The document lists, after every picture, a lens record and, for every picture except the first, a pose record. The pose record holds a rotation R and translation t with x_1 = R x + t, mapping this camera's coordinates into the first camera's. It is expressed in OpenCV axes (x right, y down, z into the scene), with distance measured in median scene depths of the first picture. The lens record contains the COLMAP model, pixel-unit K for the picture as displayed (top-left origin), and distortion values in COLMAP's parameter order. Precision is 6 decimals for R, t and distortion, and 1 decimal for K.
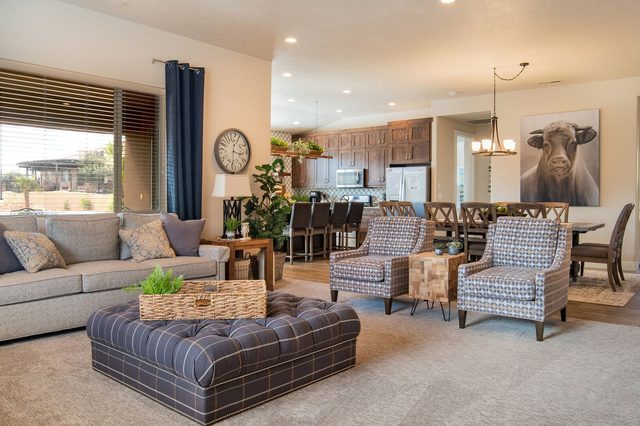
lens RADIAL K [[505.6, 0, 320.0], [0, 505.6, 213.9], [0, 0, 1]] dist [-0.074494, 0.014936]
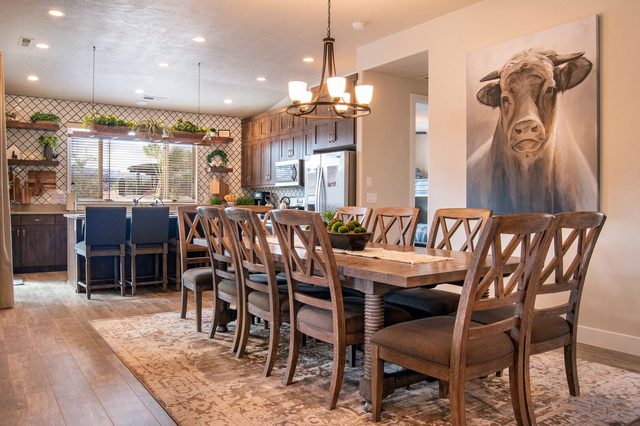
lens RADIAL K [[505.6, 0, 320.4], [0, 505.6, 214.9], [0, 0, 1]] dist [-0.074494, 0.014936]
pose [[0.959158, 0.010873, -0.282660, 0.417447], [-0.012726, 0.999908, -0.004722, -0.011577], [0.282583, 0.008127, 0.959208, 0.440375]]
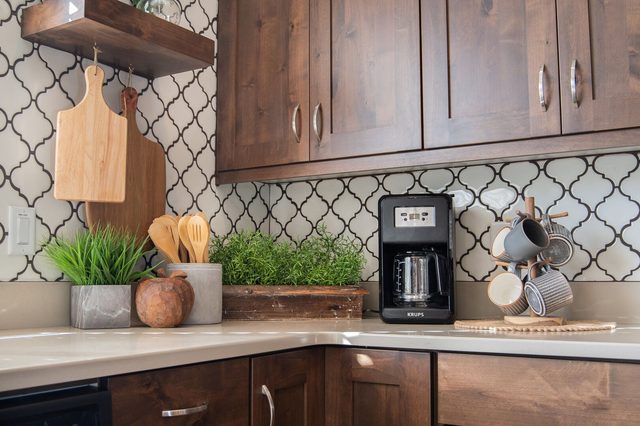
lens RADIAL K [[675.9, 0, 322.3], [0, 675.9, 214.9], [0, 0, 1]] dist [-0.047080, 0.000000]
pose [[0.990183, 0.013371, 0.139138, -0.078407], [0.002849, 0.993276, -0.115731, -0.033366], [-0.139749, 0.114992, 0.983487, 1.232868]]
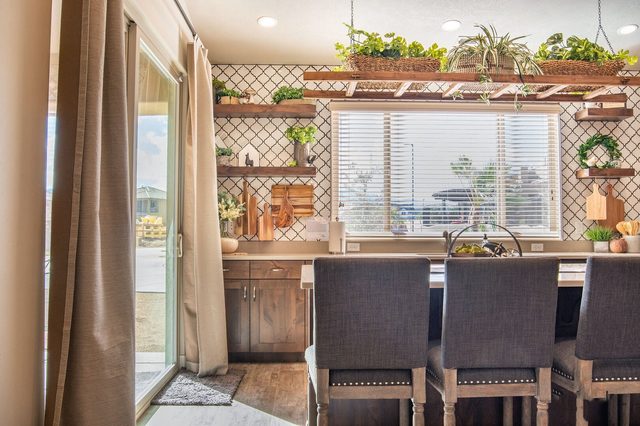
lens RADIAL K [[538.6, 0, 319.0], [0, 538.6, 211.7], [0, 0, 1]] dist [-0.050320, -0.006240]
pose [[0.650433, -0.032264, -0.758878, 0.130812], [-0.021217, 0.997936, -0.060613, -0.026531], [0.759268, 0.055526, 0.648405, 0.813044]]
